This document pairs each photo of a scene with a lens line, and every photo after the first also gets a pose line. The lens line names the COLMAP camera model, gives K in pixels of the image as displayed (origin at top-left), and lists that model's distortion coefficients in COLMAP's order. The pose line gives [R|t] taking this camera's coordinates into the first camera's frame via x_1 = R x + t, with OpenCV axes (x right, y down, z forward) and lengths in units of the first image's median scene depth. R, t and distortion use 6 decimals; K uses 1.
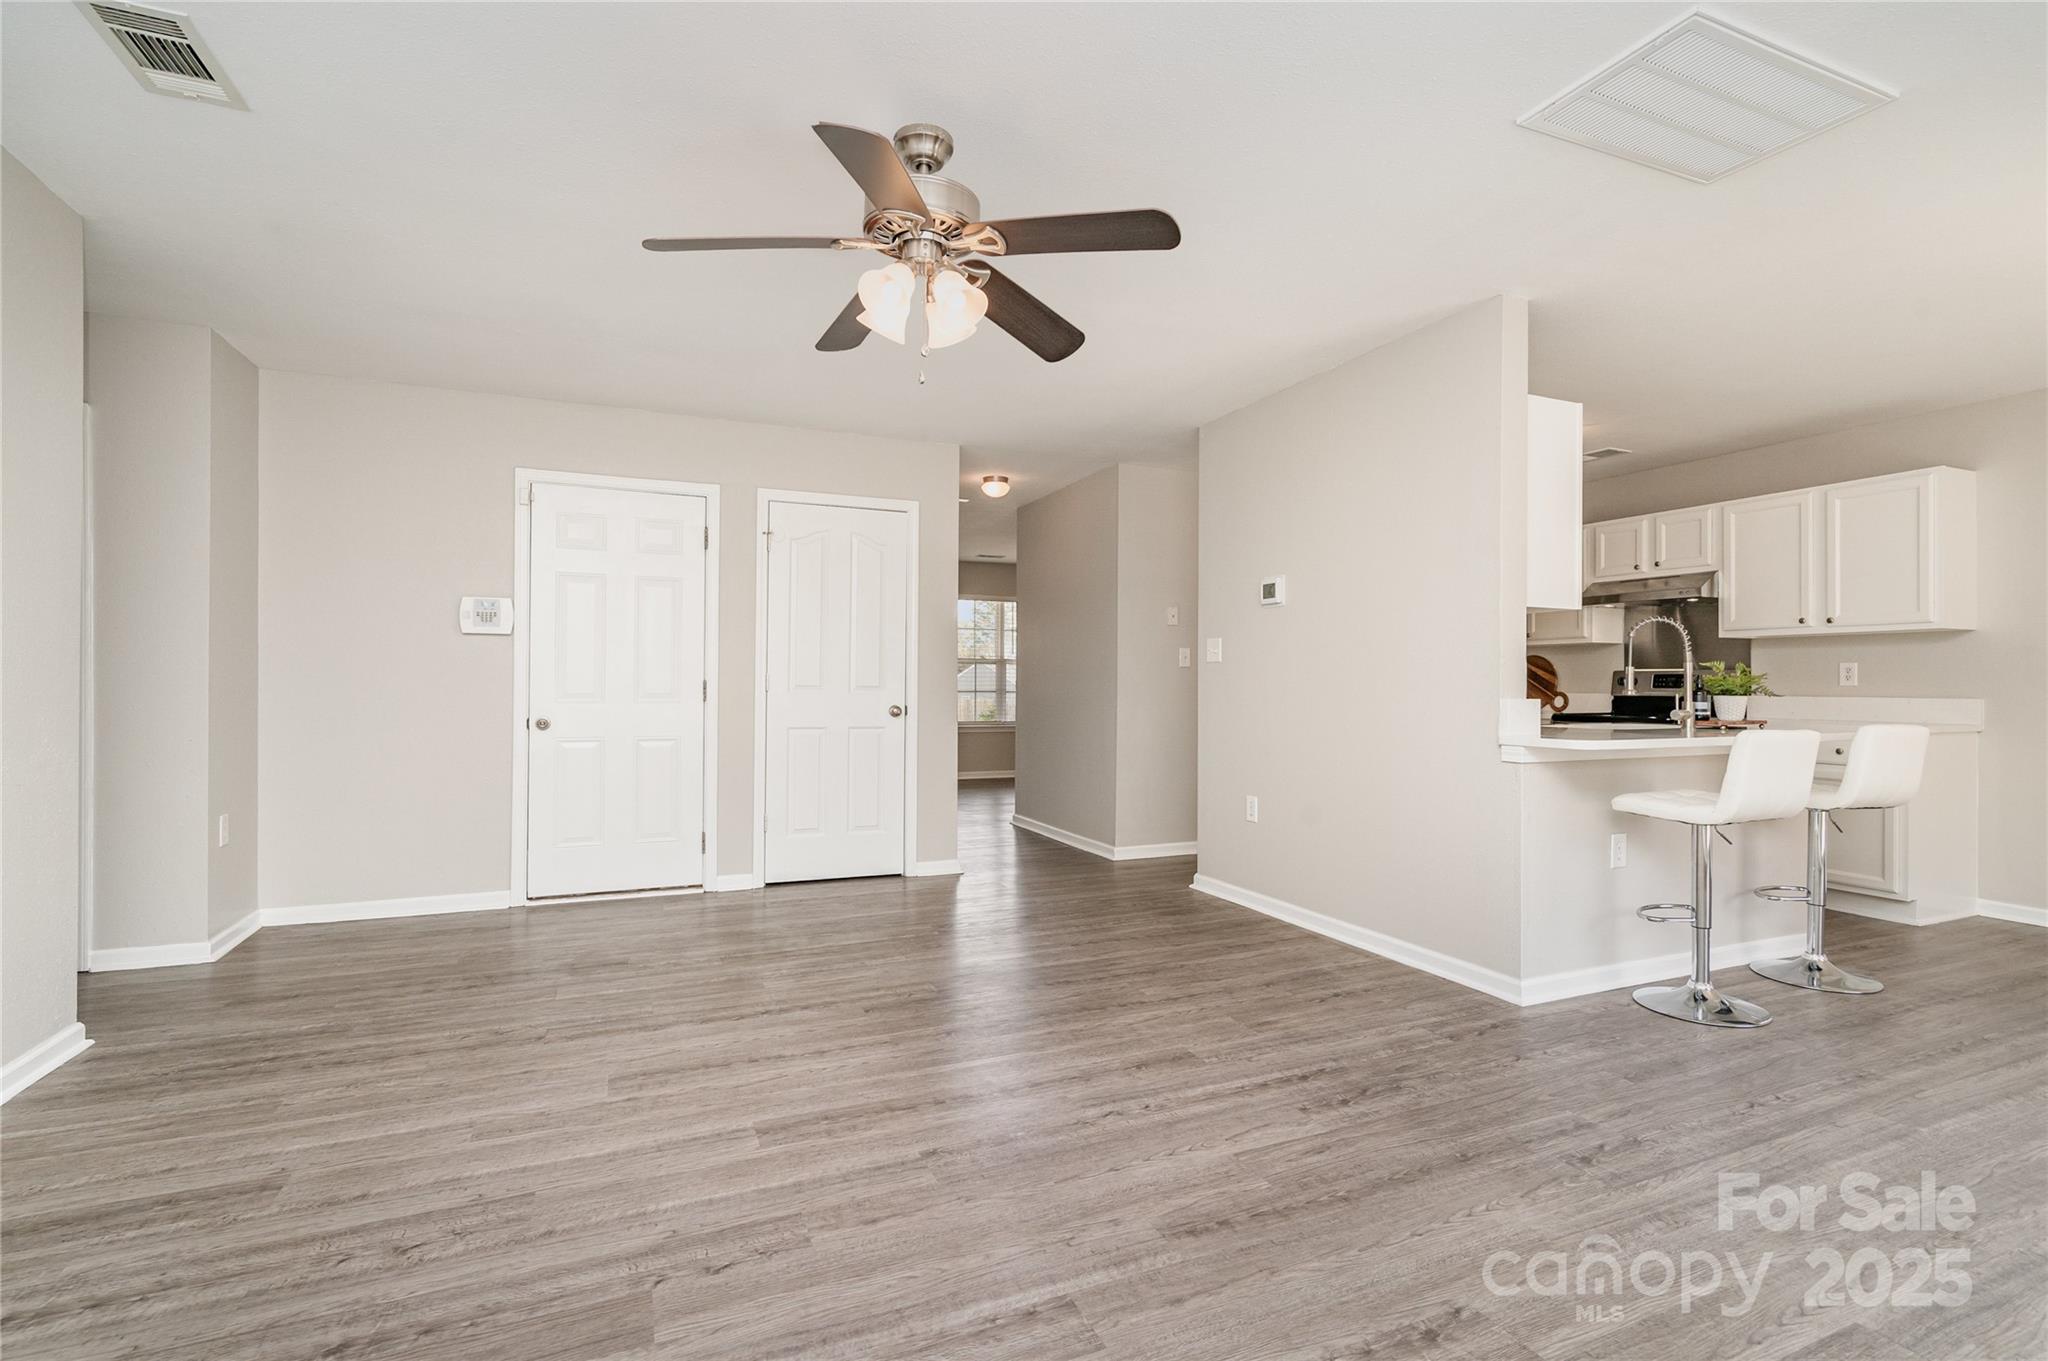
lens RADIAL K [[937.6, 0, 1031.6], [0, 937.6, 681.9], [0, 0, 1]] dist [0.001443, -0.002278]
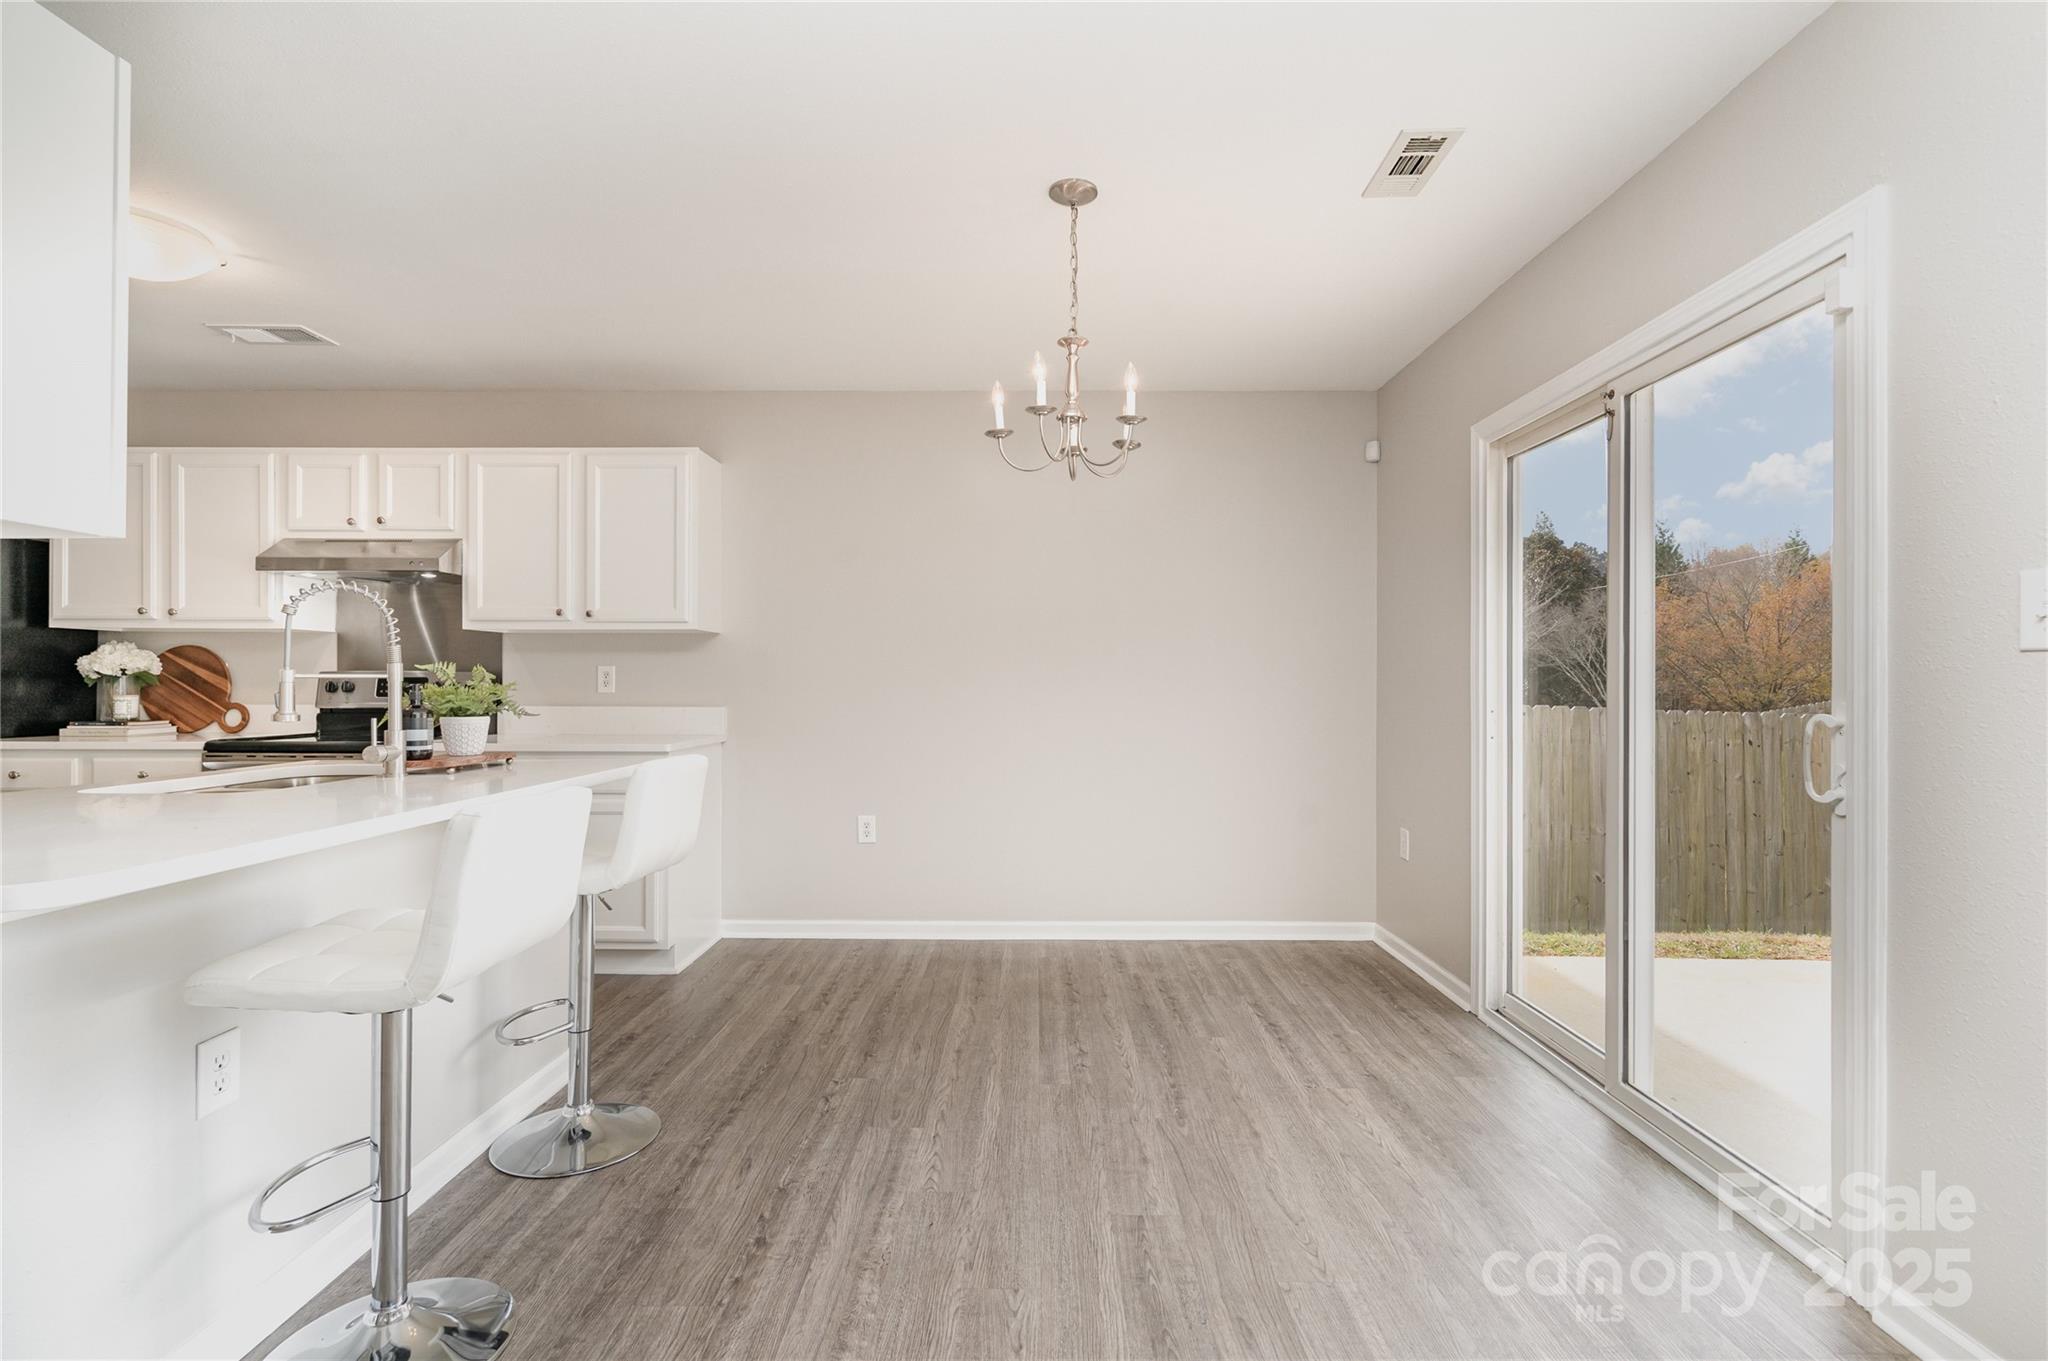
lens RADIAL K [[937.6, 0, 1035.6], [0, 937.6, 682.9], [0, 0, 1]] dist [0.001443, -0.002278]
pose [[0.398984, -0.002010, 0.916956, 0.317974], [-0.003282, 0.999988, 0.003621, -0.012236], [-0.916952, -0.004454, 0.398973, 0.392329]]
